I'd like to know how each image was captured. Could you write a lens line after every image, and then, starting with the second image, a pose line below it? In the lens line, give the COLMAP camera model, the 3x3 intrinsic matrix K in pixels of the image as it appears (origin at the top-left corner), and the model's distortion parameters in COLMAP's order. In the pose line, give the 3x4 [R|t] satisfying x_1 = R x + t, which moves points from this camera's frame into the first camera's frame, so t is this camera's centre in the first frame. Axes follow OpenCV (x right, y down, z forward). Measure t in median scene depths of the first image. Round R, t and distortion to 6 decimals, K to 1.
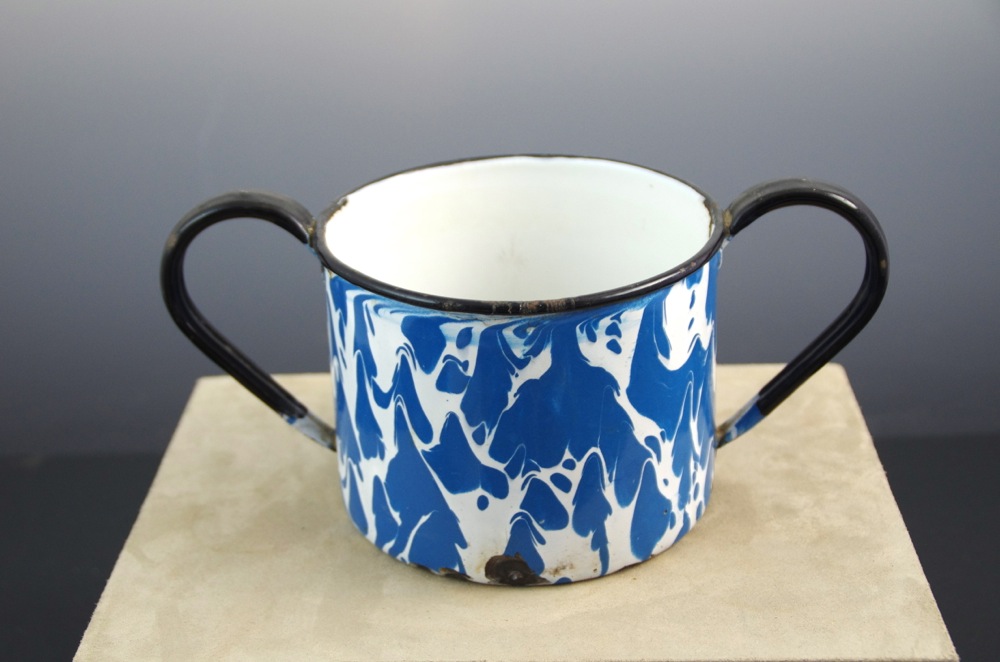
lens RADIAL K [[1632.3, 0, 501.8], [0, 1632.3, 332.8], [0, 0, 1]] dist [0.009057, 0.000000]
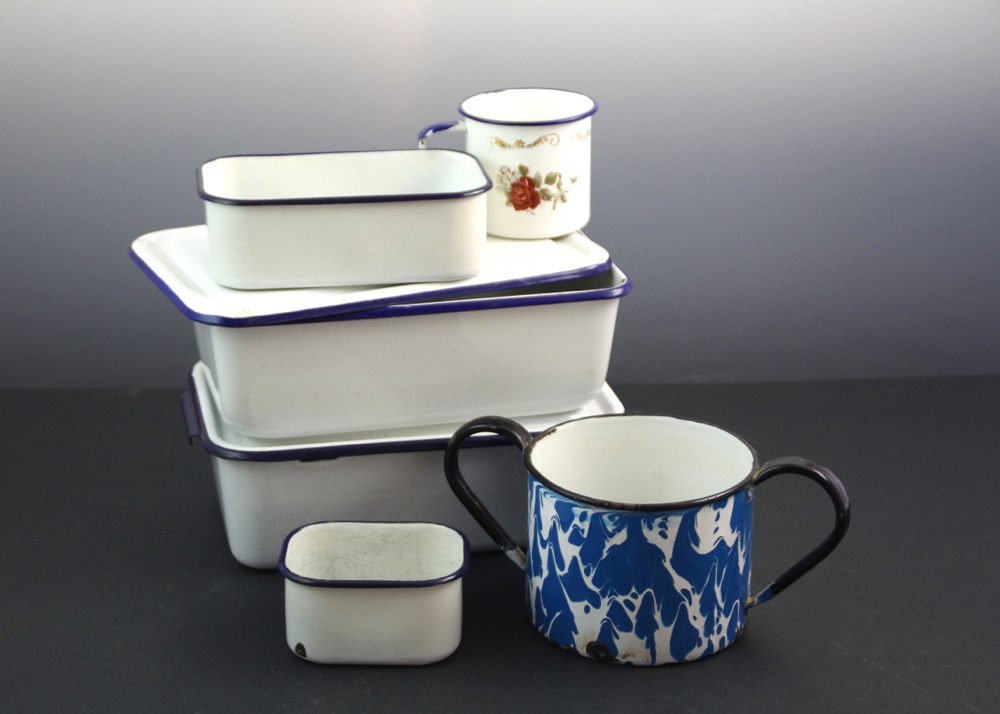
lens RADIAL K [[2184.5, 0, 500.3], [0, 2184.5, 356.6], [0, 0, 1]] dist [0.103616, 0.000000]
pose [[0.954796, 0.141597, -0.261372, 0.490463], [-0.160335, 0.985708, -0.051704, -0.031096], [0.250315, 0.091274, 0.963852, -1.385979]]
